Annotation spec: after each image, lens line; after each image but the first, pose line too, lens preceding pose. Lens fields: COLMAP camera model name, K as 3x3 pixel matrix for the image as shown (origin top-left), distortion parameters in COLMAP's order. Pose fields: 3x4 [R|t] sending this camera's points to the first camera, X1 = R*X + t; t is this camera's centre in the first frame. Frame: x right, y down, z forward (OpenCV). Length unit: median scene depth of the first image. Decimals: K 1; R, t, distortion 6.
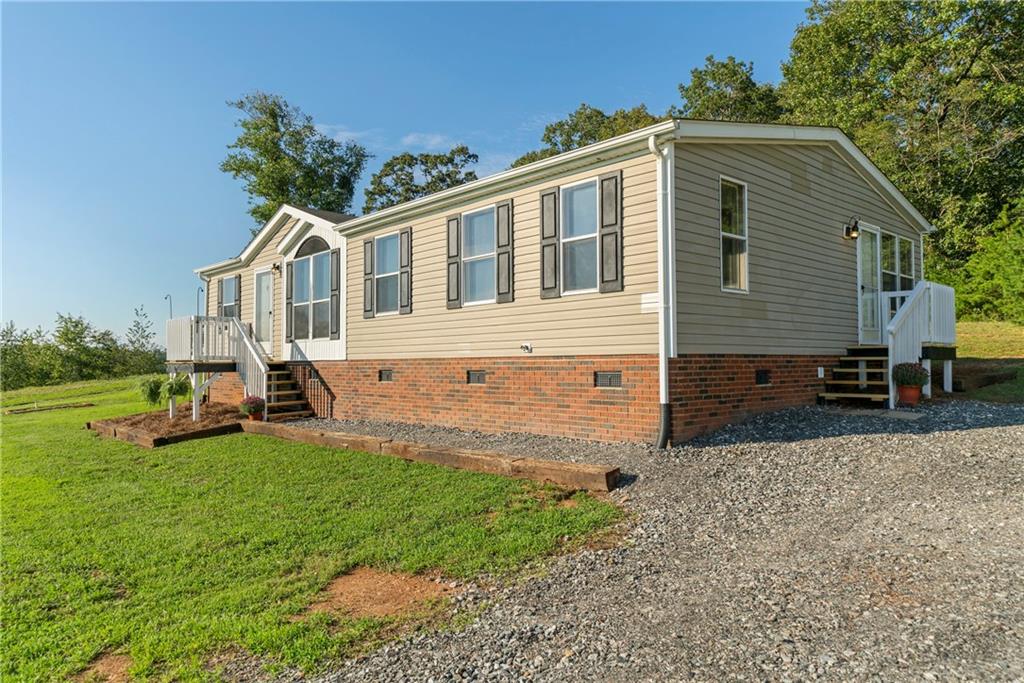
lens RADIAL K [[709.5, 0, 512.0], [0, 709.5, 341.5], [0, 0, 1]] dist [0.002170, 0.002961]
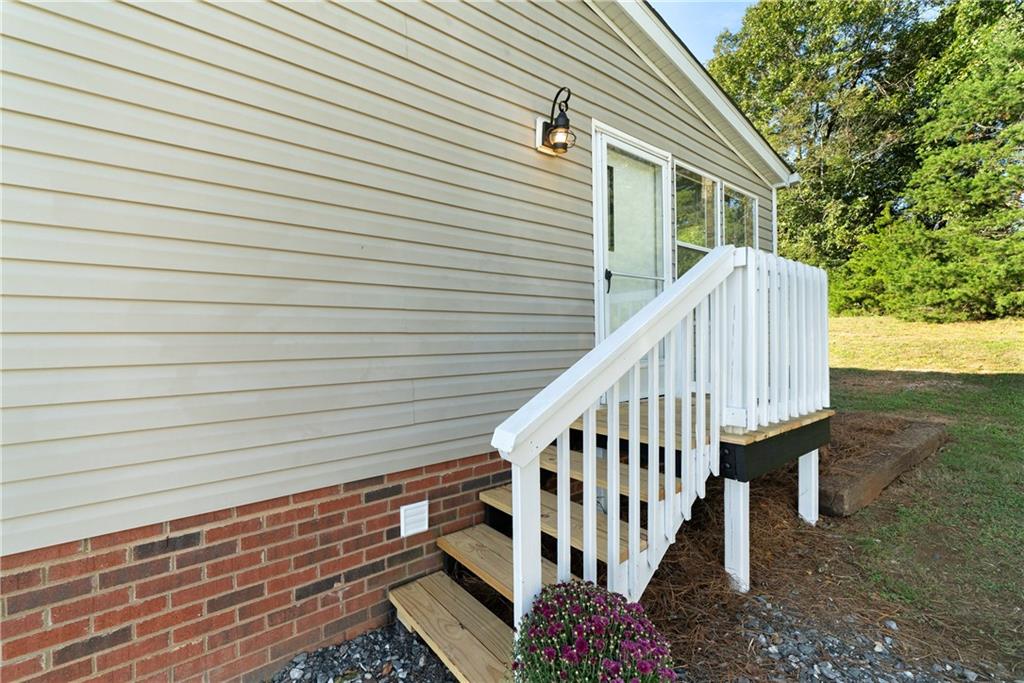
lens RADIAL K [[436.0, 0, 512.0], [0, 436.0, 341.5], [0, 0, 1]] dist [-0.000856, -0.000247]
pose [[0.996486, -0.010809, -0.083055, 0.203961], [0.013672, 0.999329, 0.033983, -0.019956], [0.082632, -0.034999, 0.995965, 0.323561]]
